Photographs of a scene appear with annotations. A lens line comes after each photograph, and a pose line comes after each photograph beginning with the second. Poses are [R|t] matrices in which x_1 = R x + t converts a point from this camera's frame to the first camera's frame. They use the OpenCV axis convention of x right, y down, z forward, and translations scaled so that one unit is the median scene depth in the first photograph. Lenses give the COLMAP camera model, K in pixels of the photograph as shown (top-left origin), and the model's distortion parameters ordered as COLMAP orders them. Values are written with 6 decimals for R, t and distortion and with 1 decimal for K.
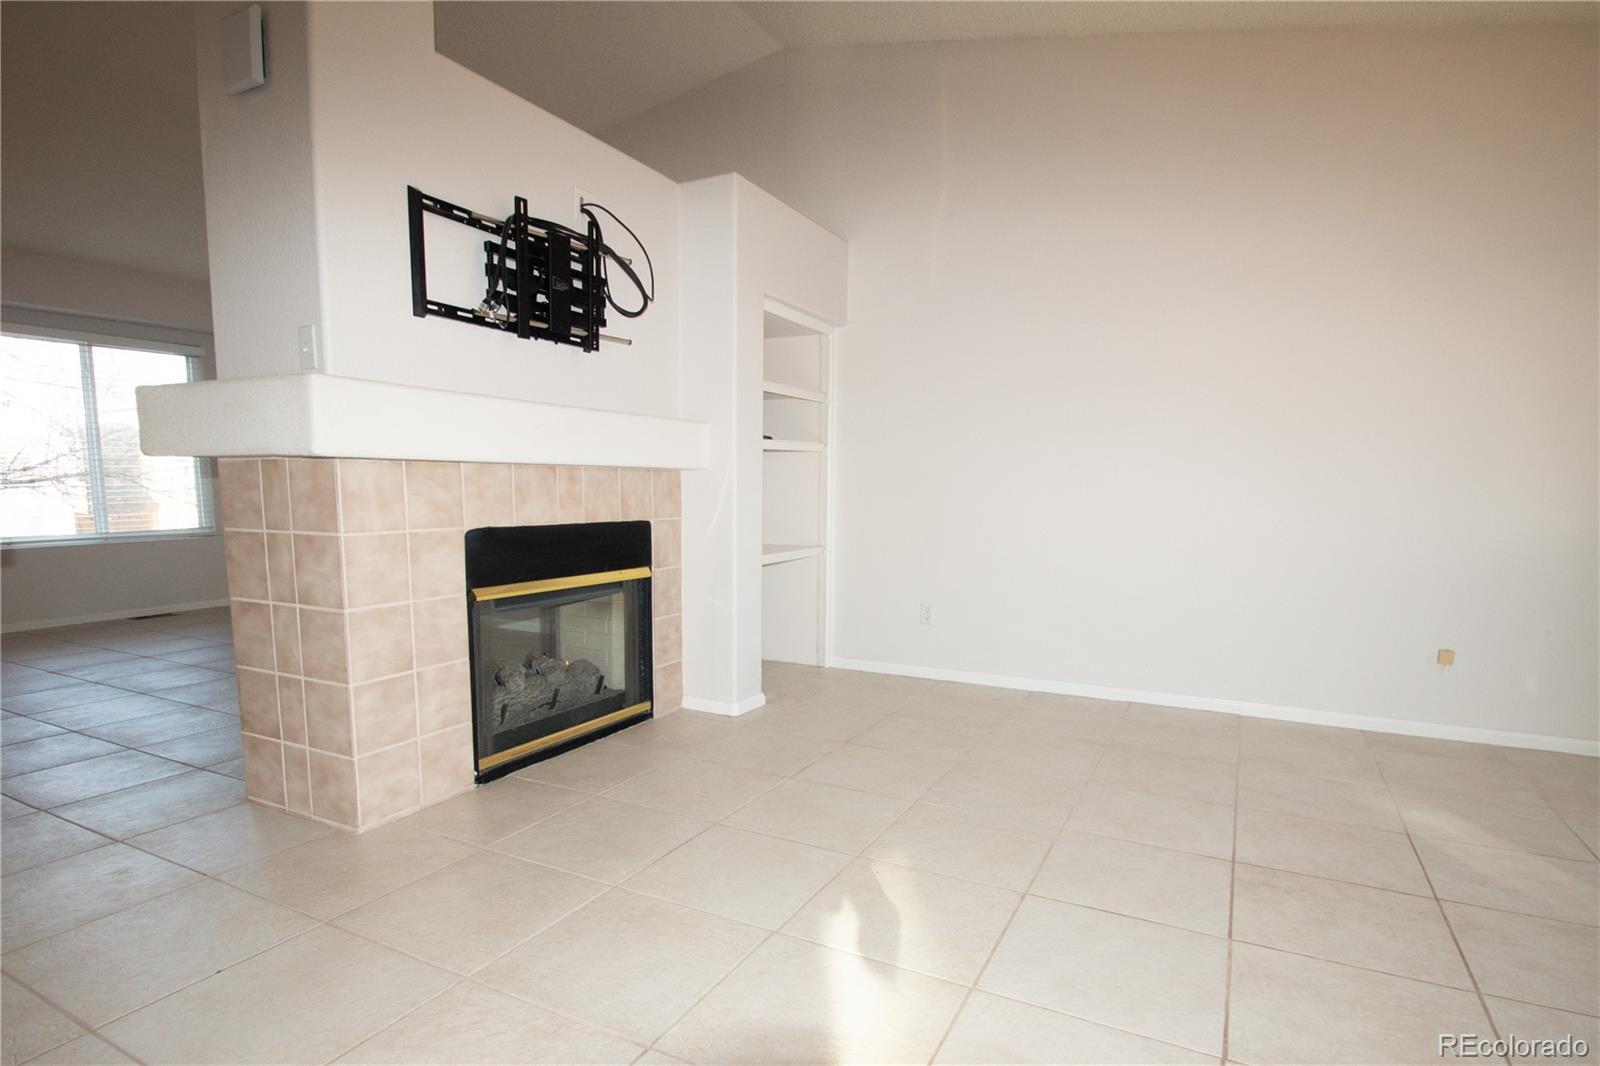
lens RADIAL K [[856.2, 0, 798.8], [0, 856.2, 592.4], [0, 0, 1]] dist [-0.003097, -0.000049]
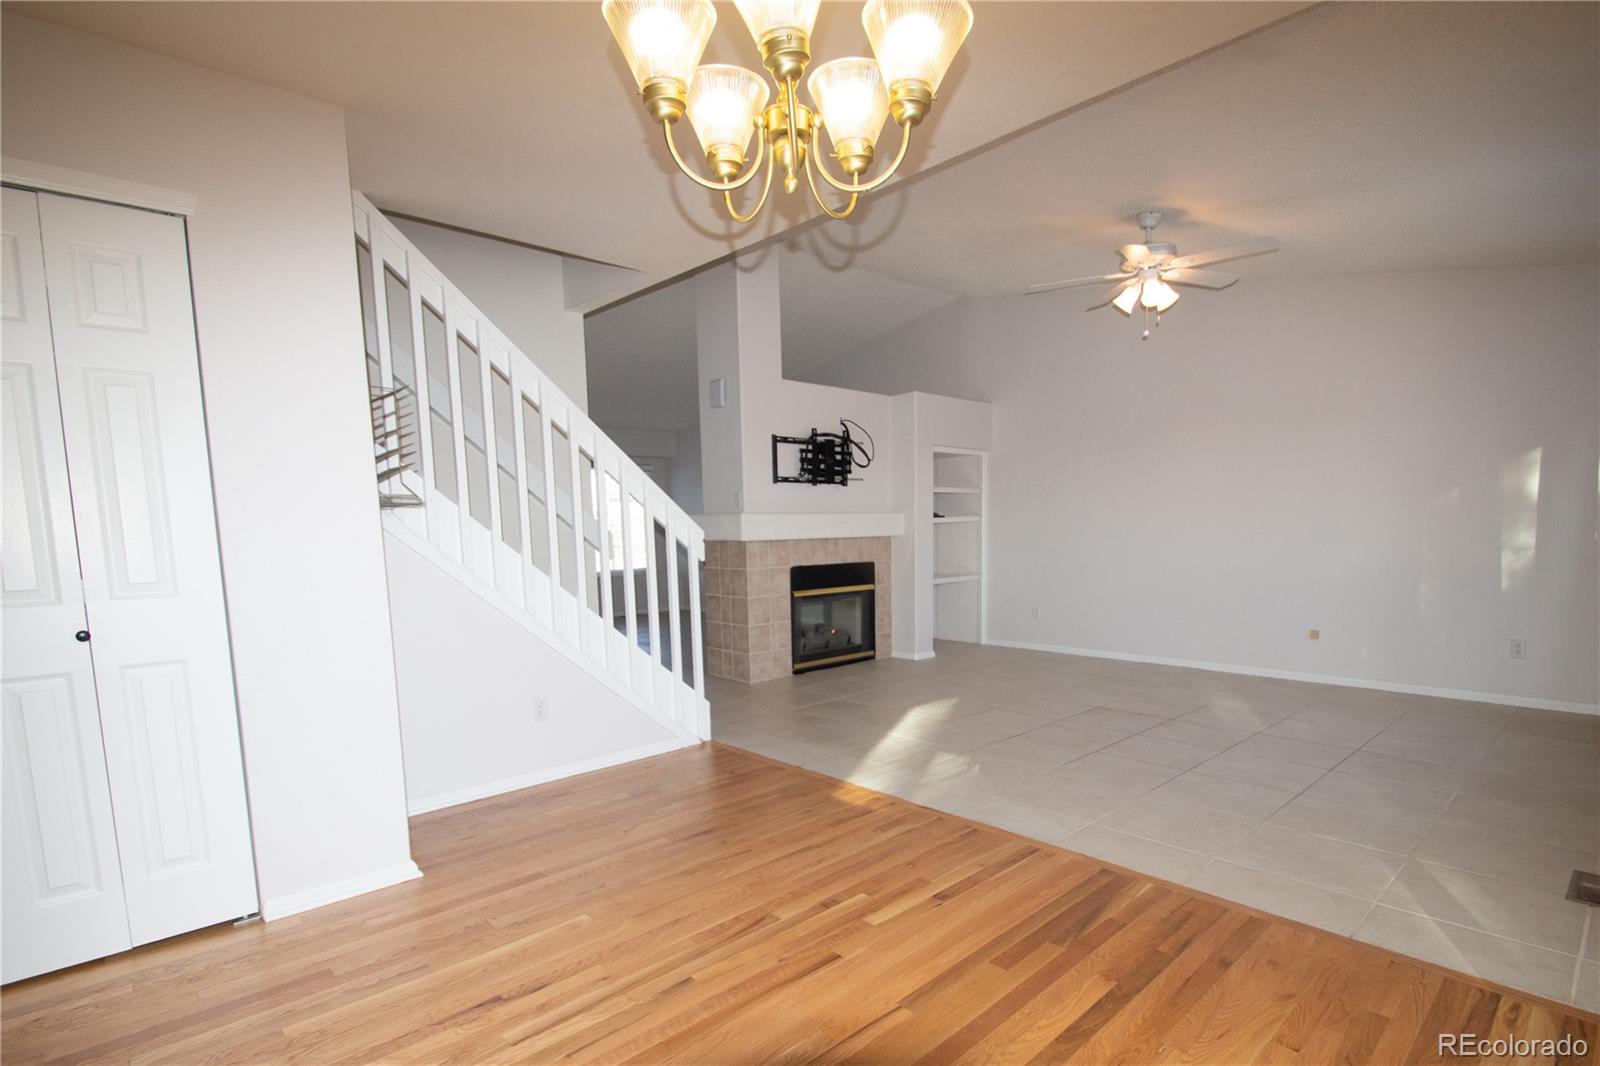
lens RADIAL K [[783.2, 0, 800.0], [0, 783.2, 533.0], [0, 0, 1]] dist [-0.000017, 0.000000]
pose [[0.938925, -0.024784, -0.343229, 0.347043], [-0.014593, 0.993638, -0.111668, 0.068172], [0.343814, 0.109856, 0.932590, -0.929273]]
